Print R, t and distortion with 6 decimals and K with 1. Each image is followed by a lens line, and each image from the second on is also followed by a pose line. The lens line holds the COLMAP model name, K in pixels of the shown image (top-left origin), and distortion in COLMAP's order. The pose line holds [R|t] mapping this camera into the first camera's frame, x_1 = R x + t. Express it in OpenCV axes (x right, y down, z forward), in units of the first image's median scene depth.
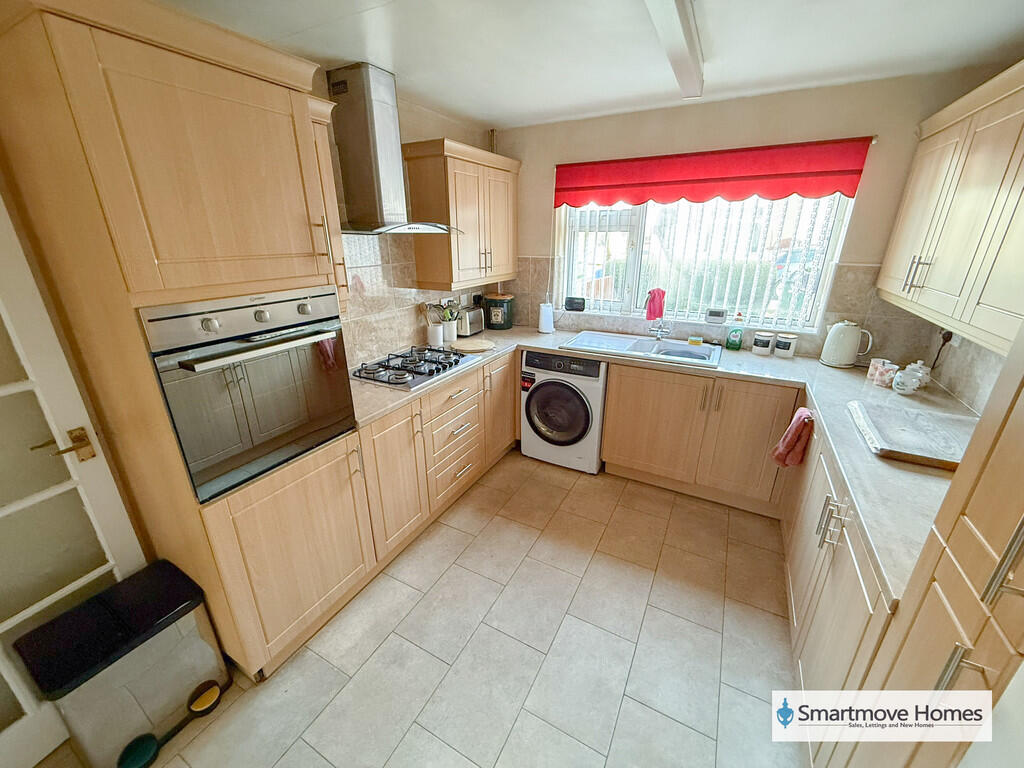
lens RADIAL K [[406.7, 0, 508.9], [0, 406.7, 382.9], [0, 0, 1]] dist [-0.001603, -0.000034]
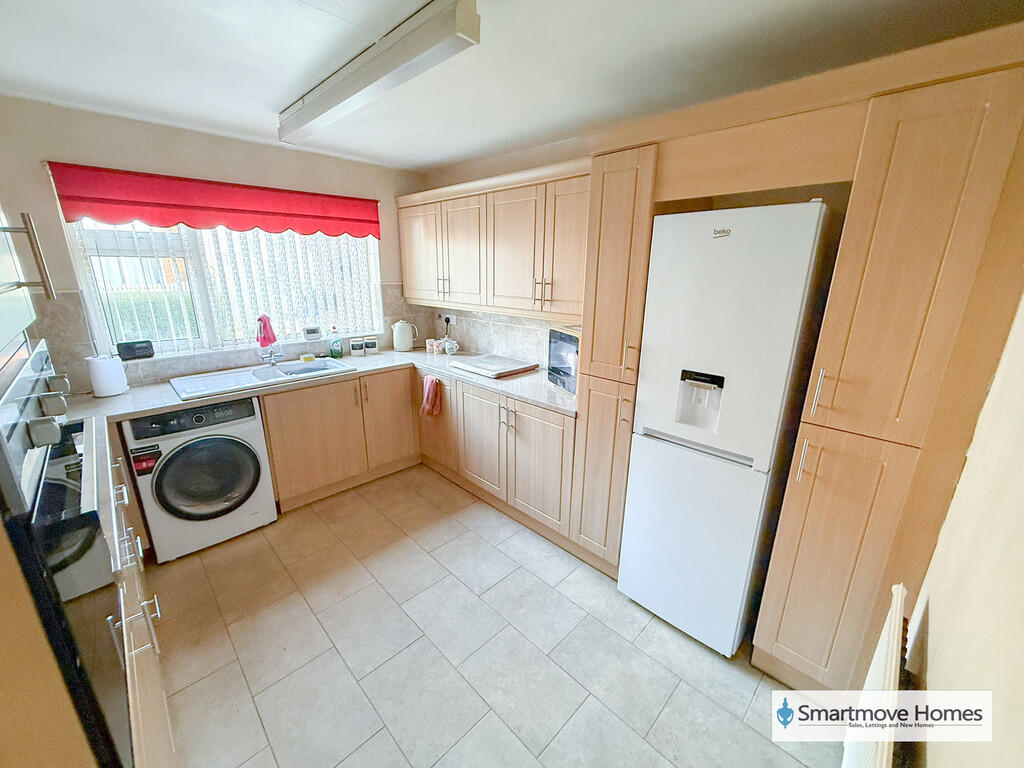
lens RADIAL K [[406.7, 0, 509.3], [0, 406.7, 383.0], [0, 0, 1]] dist [-0.001603, -0.000034]
pose [[0.287189, -0.258947, 0.922209, -0.430230], [0.318469, 0.933809, 0.163028, -0.047015], [-0.903382, 0.246875, 0.350646, 0.150030]]
